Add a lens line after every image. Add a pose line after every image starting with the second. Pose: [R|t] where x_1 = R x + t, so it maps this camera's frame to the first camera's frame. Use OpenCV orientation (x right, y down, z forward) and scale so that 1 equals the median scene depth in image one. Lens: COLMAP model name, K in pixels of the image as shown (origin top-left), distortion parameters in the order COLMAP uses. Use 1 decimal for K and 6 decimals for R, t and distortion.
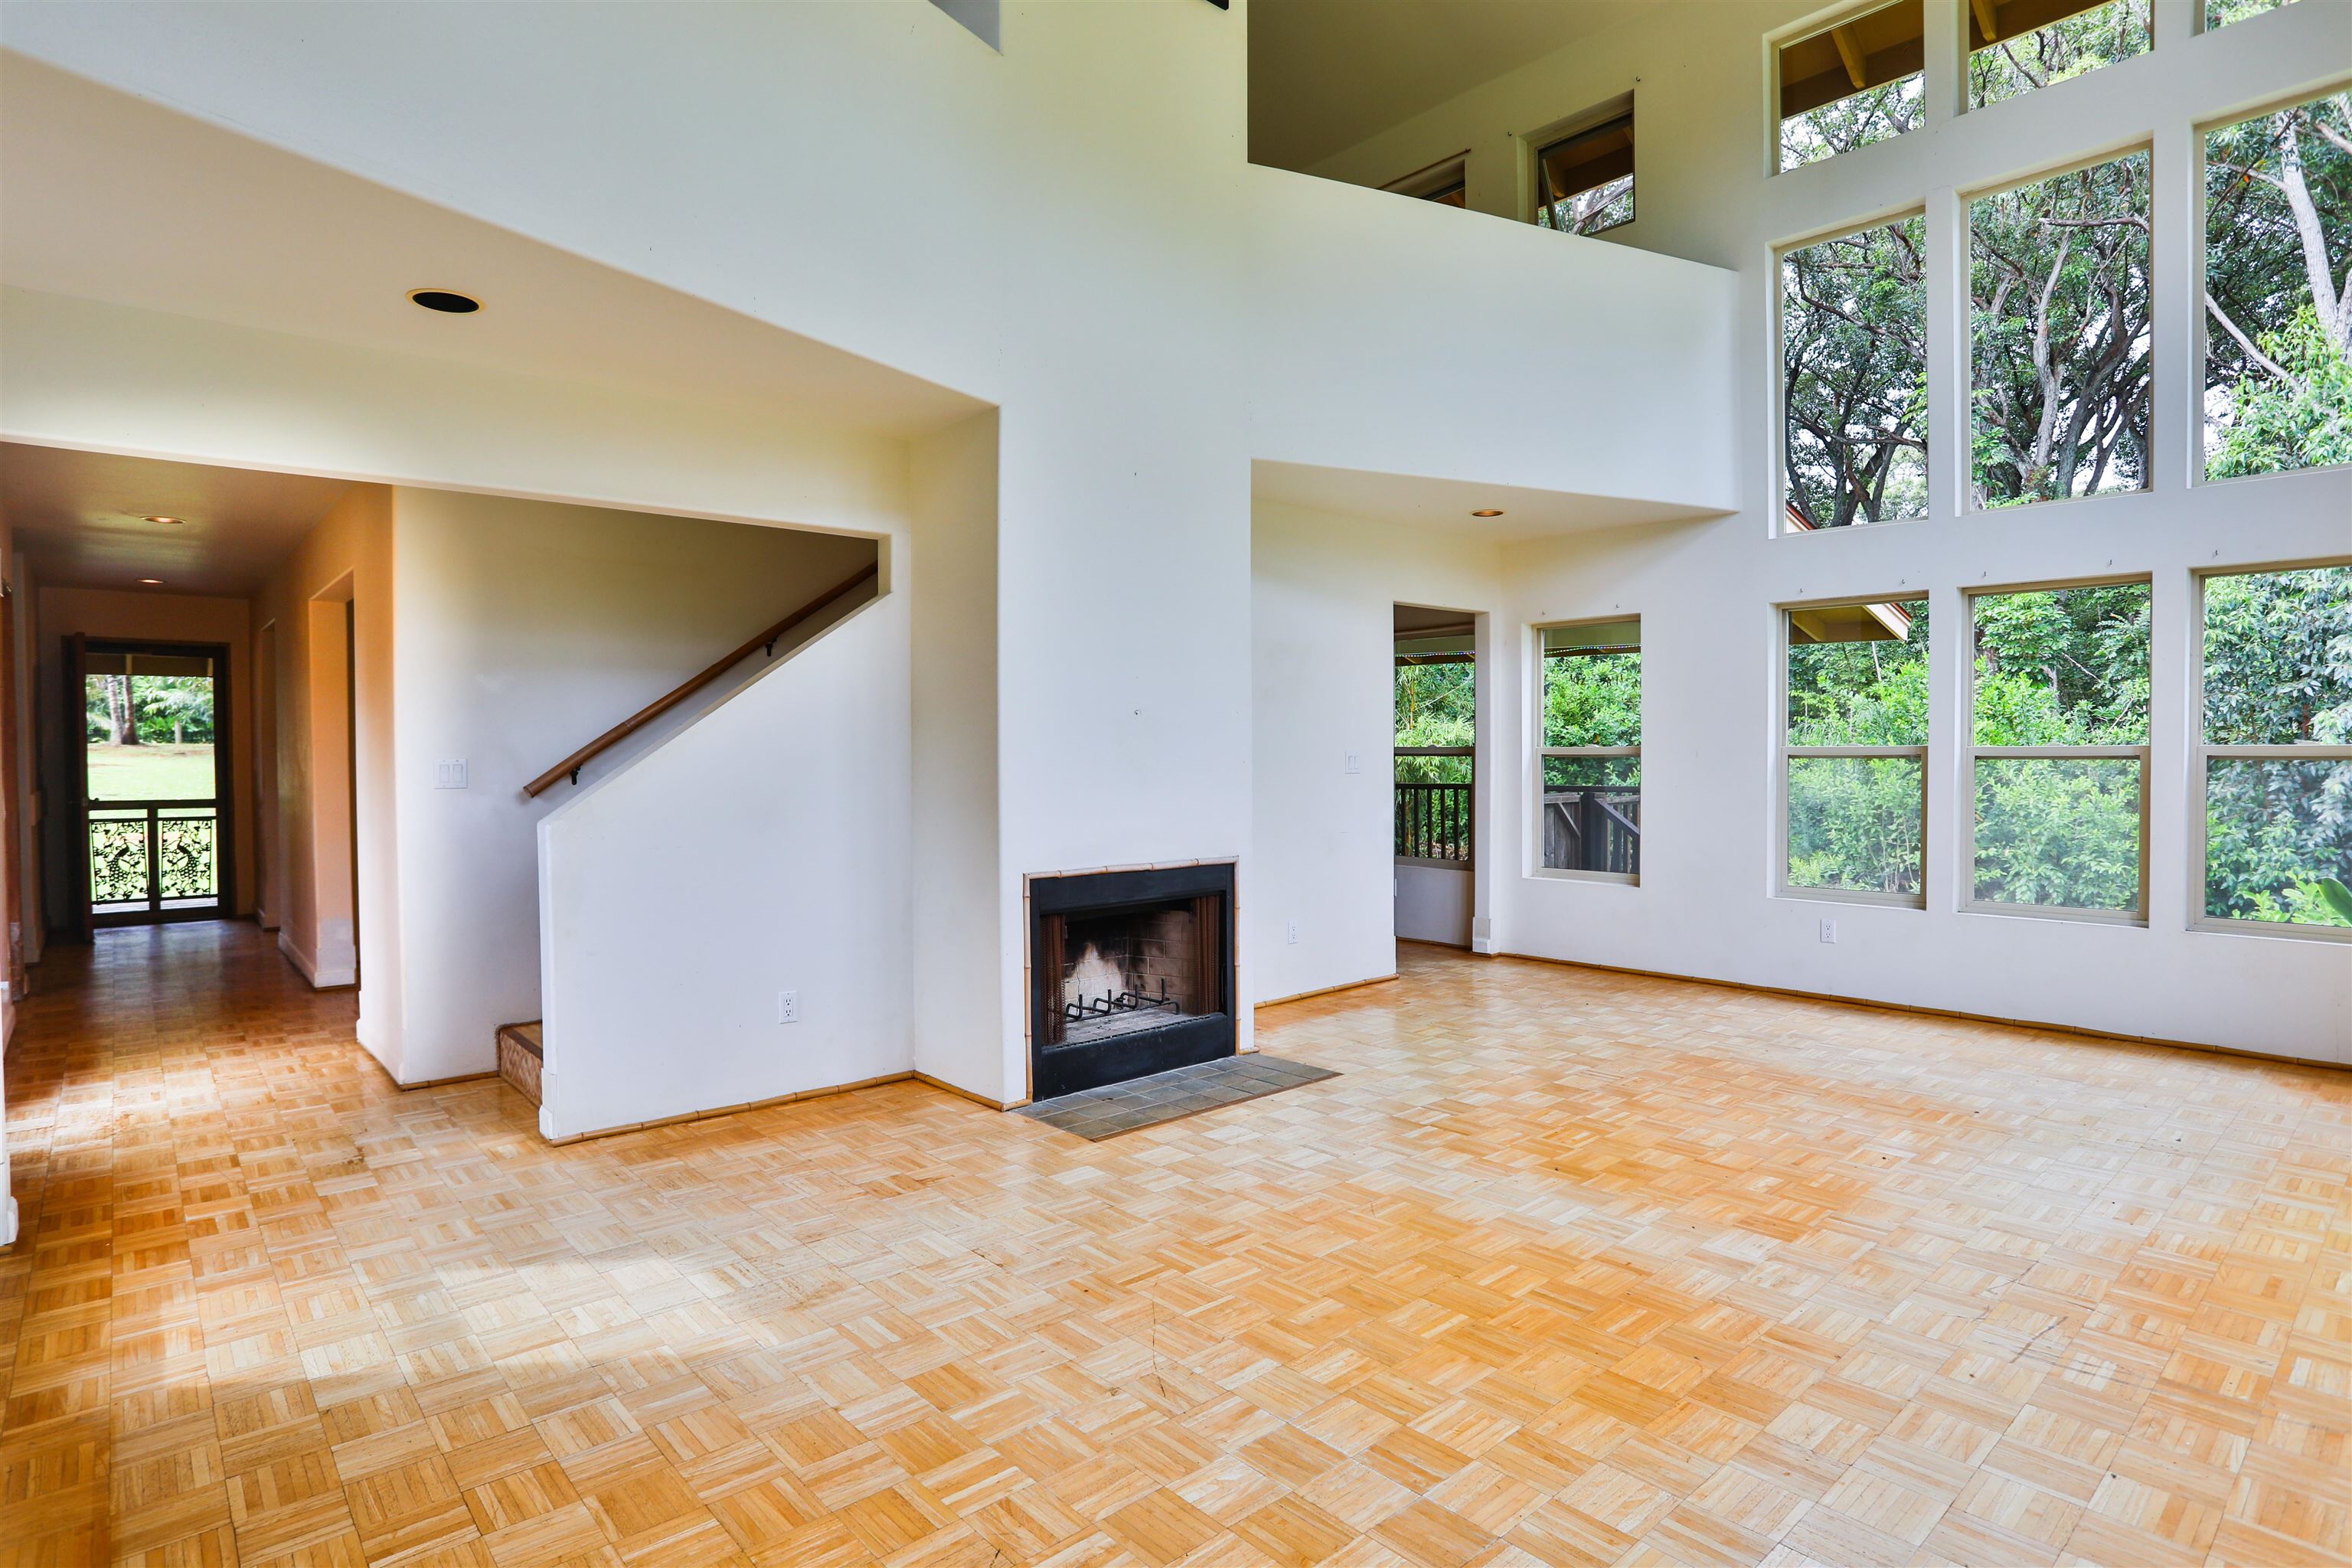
lens RADIAL K [[1211.5, 0, 1165.2], [0, 1211.5, 773.7], [0, 0, 1]] dist [-0.004166, 0.000829]
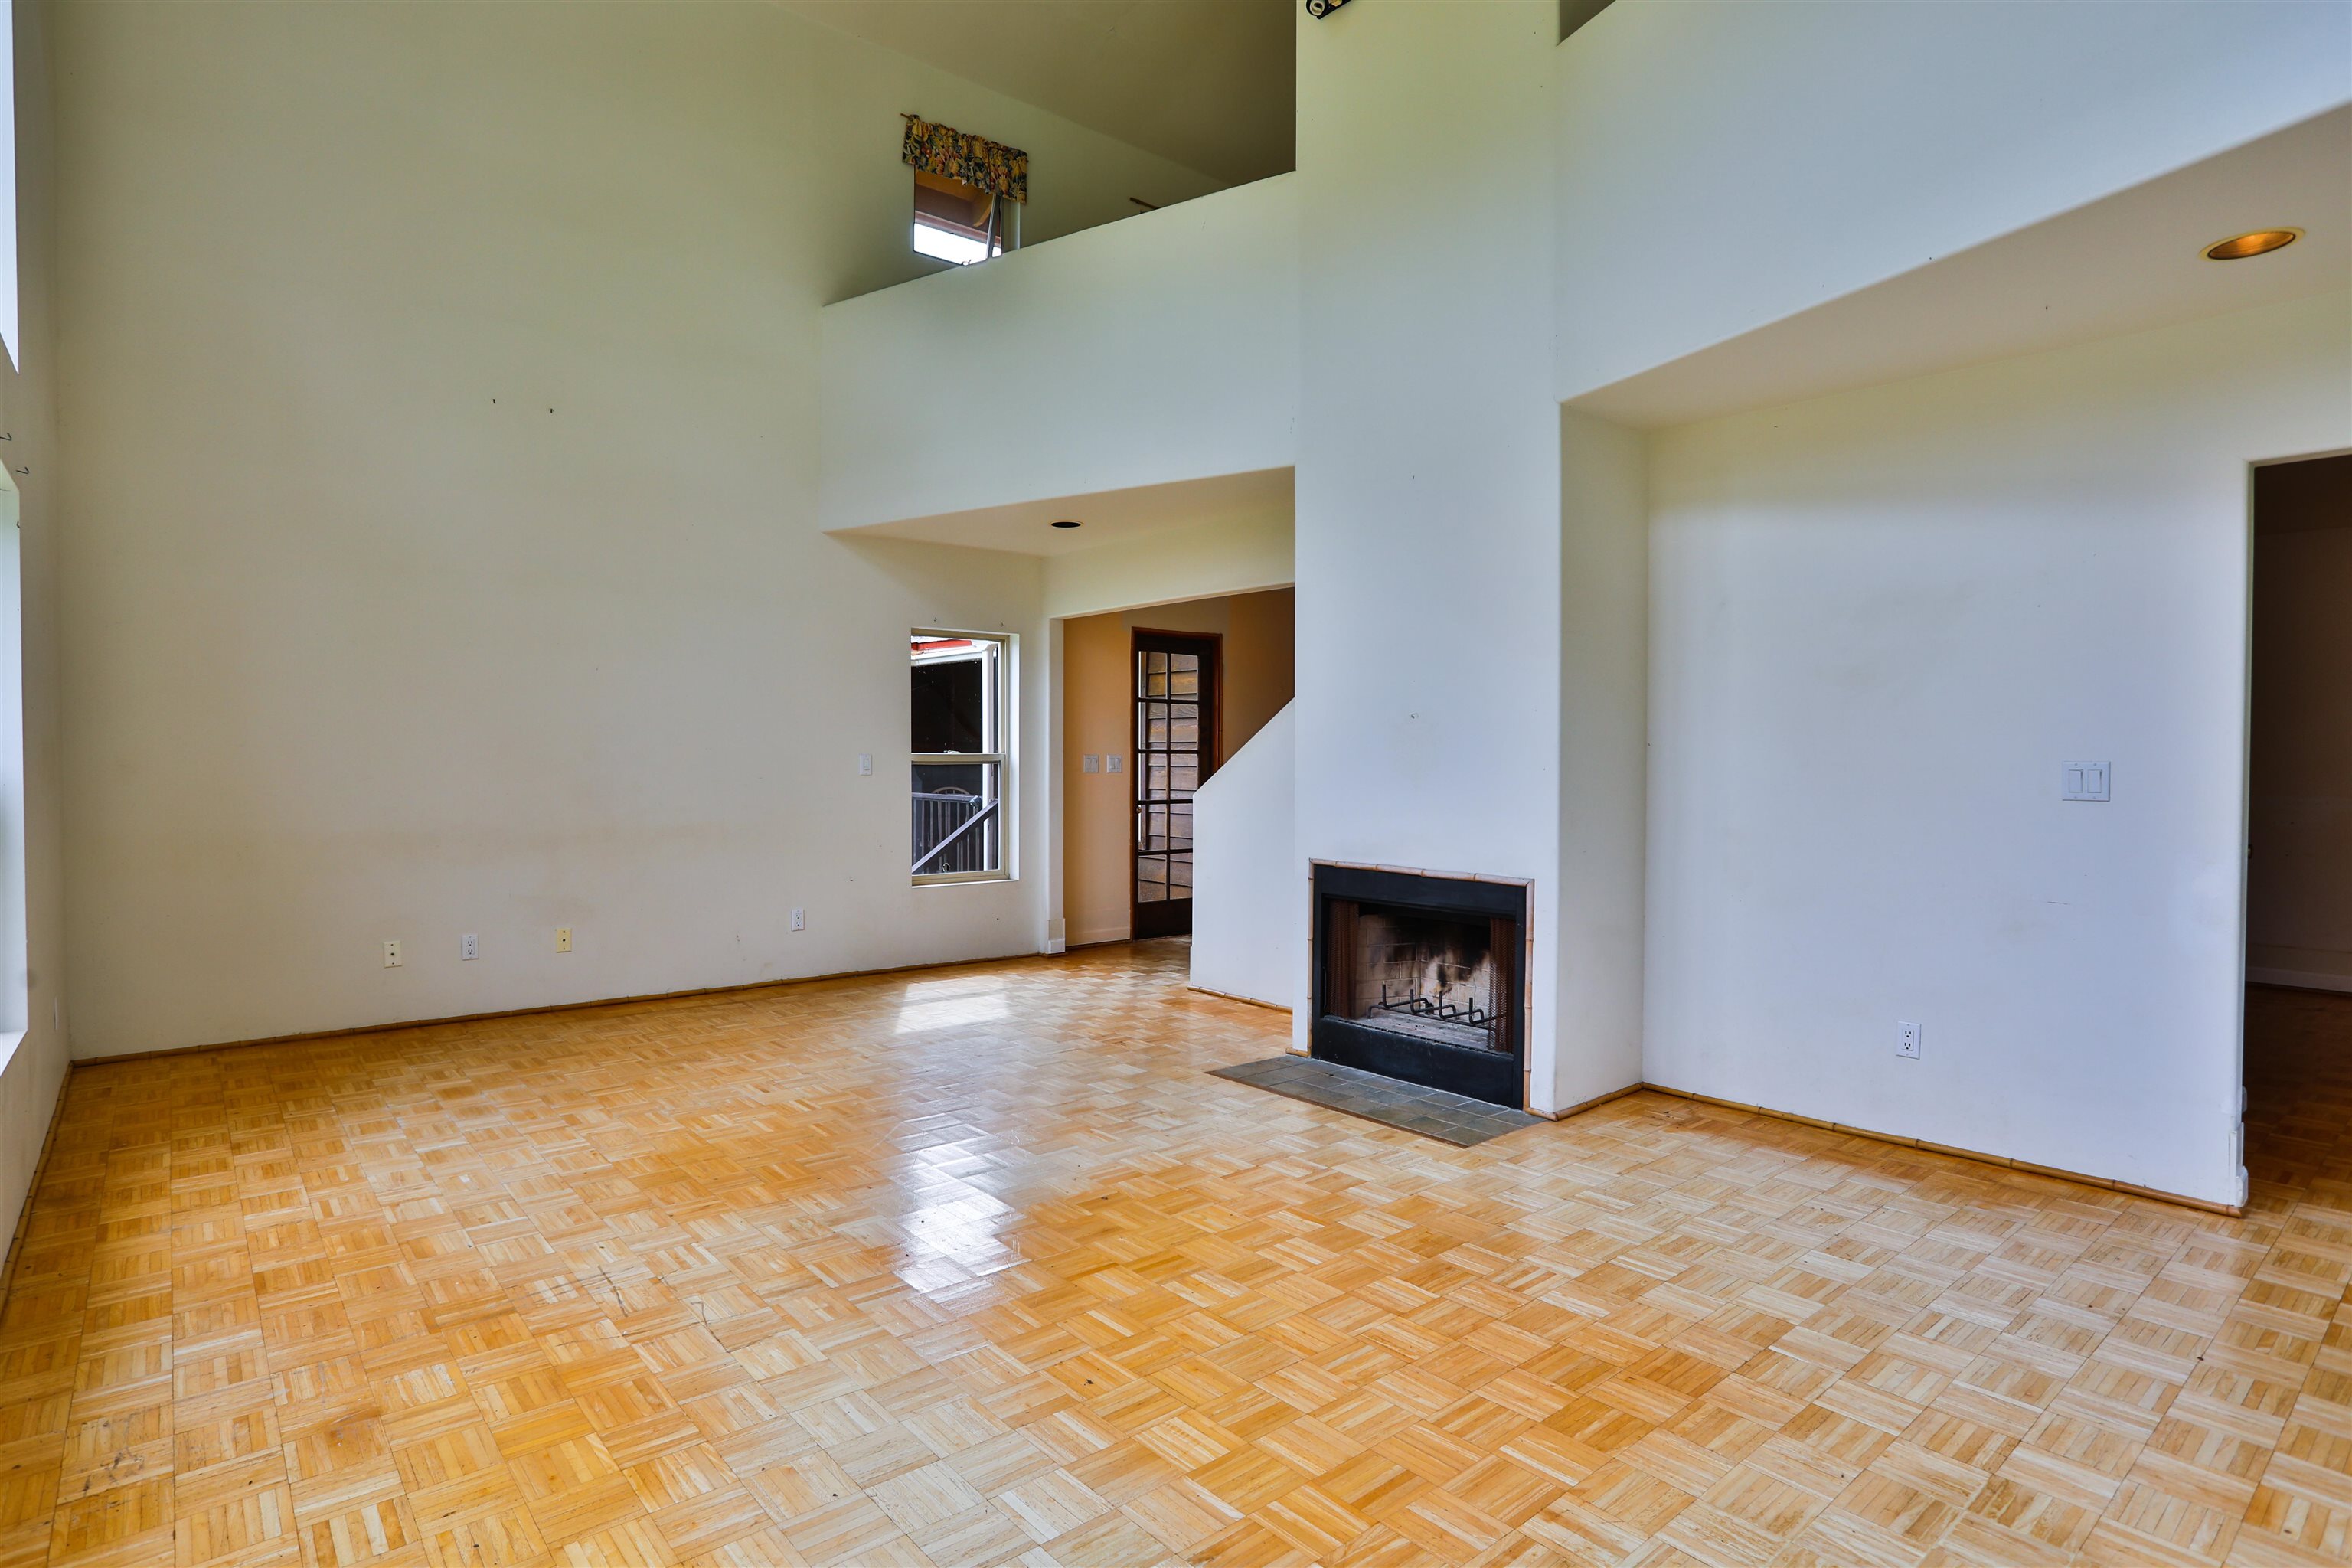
lens RADIAL K [[1211.5, 0, 1165.3], [0, 1211.5, 787.6], [0, 0, 1]] dist [-0.004166, 0.000829]
pose [[-0.036993, 0.031254, -0.998827, 1.077116], [-0.008913, 0.999461, 0.031604, -0.022629], [0.999276, 0.010072, -0.036695, 0.921100]]
